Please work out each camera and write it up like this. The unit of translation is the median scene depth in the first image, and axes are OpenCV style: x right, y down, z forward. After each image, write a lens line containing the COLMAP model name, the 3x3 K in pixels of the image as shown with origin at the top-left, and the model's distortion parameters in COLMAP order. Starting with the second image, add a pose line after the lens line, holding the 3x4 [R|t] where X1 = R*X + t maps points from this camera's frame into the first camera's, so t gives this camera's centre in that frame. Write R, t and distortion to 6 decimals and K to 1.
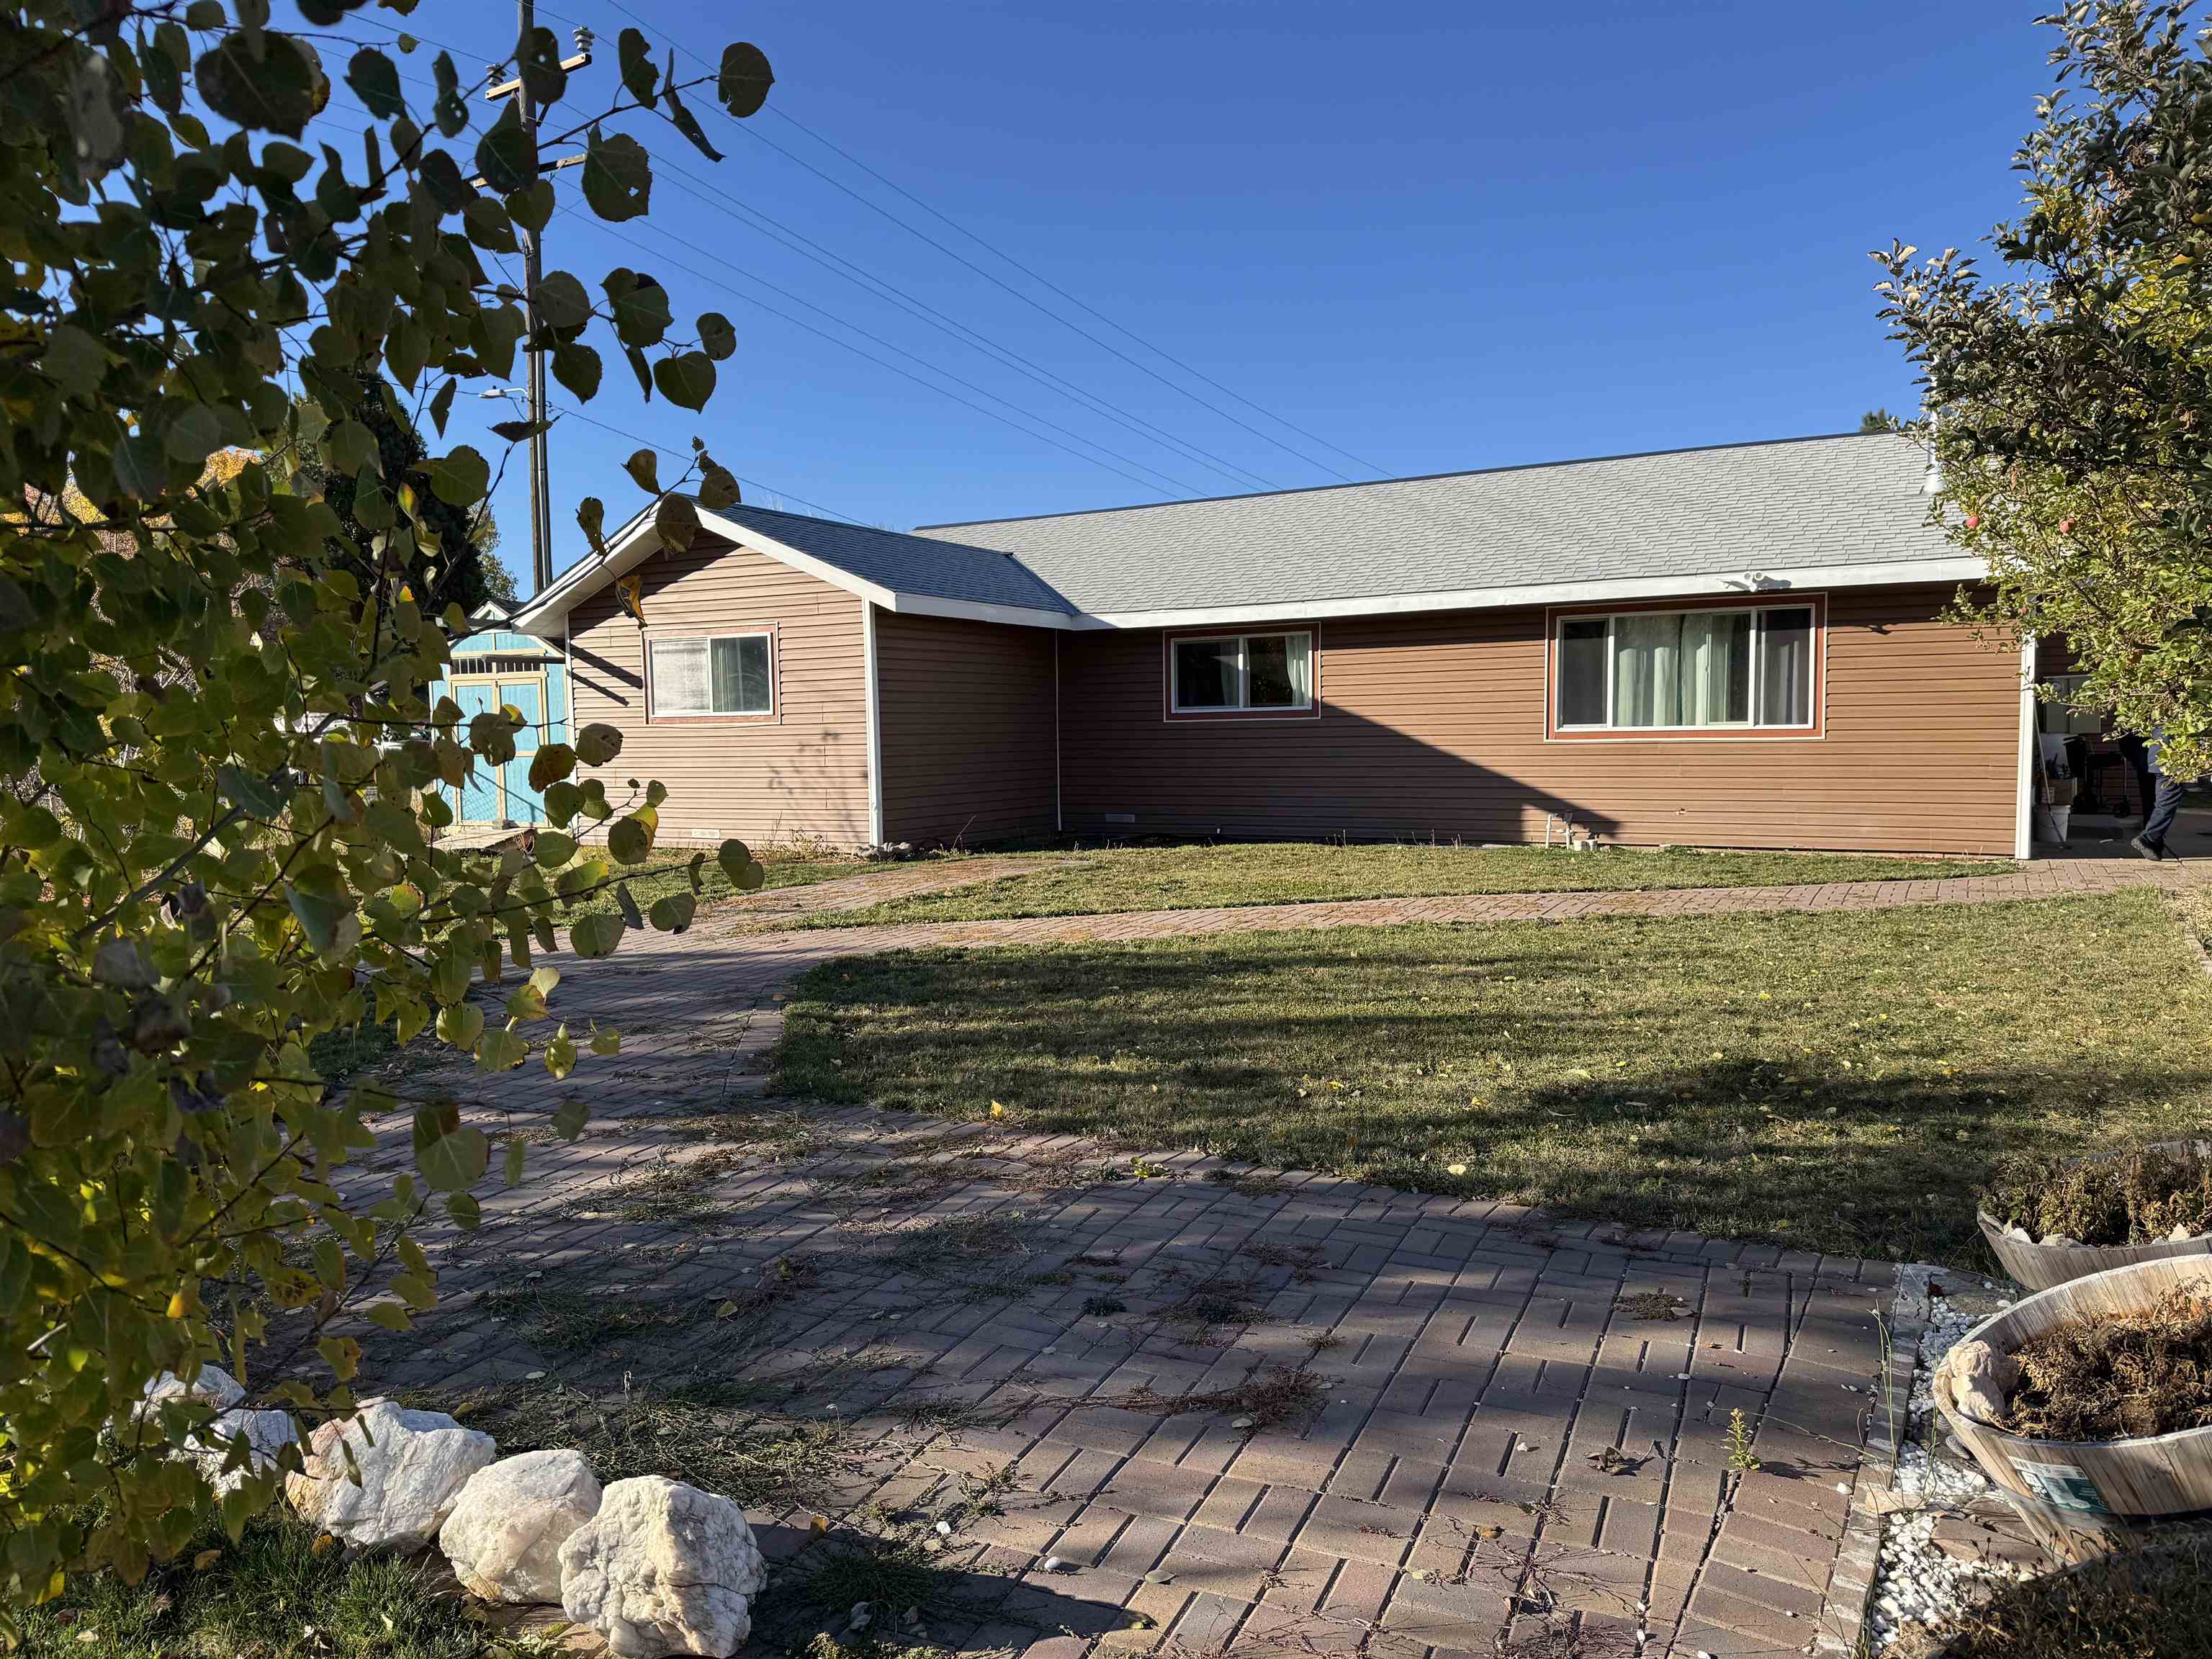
lens RADIAL K [[1533.9, 0, 1104.2], [0, 1533.9, 834.5], [0, 0, 1]] dist [-0.008431, -0.001955]
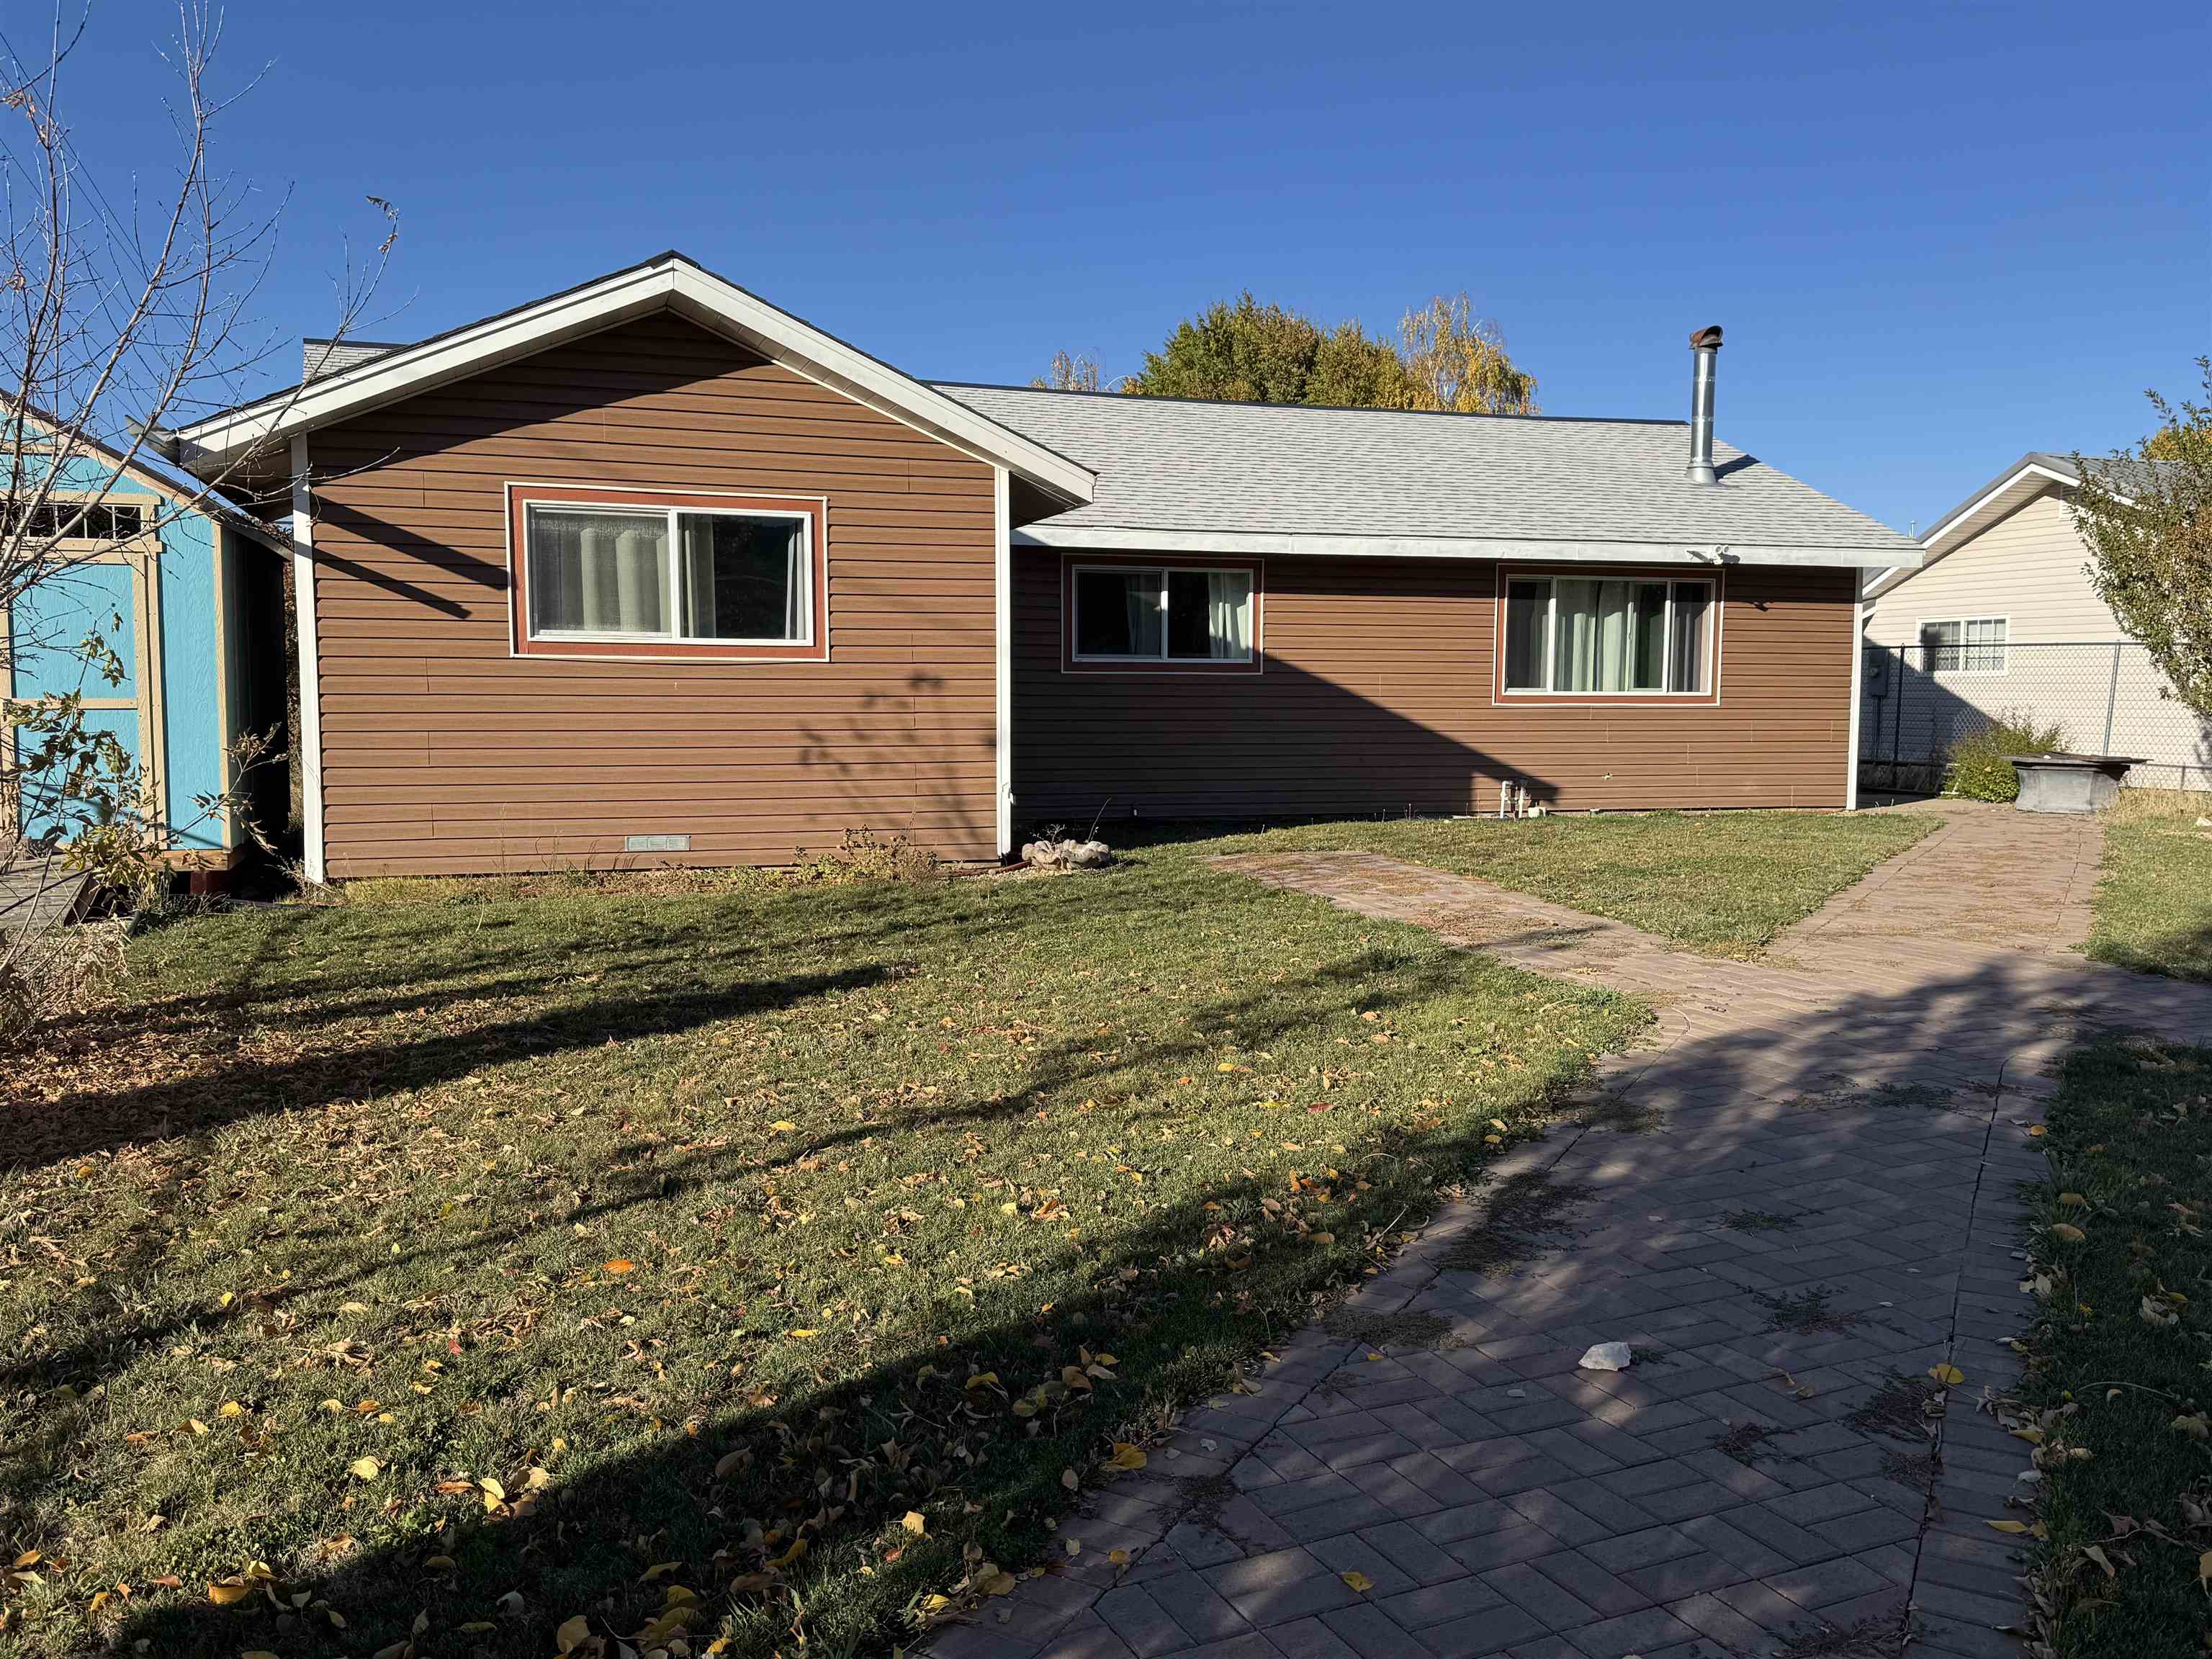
lens RADIAL K [[1799.3, 0, 1106.1], [0, 1799.3, 831.7], [0, 0, 1]] dist [0.006781, 0.002077]
pose [[0.671936, -0.038766, 0.739594, -0.699215], [0.033918, 0.999192, 0.021558, -0.014768], [-0.739832, 0.010600, 0.672708, 0.432632]]
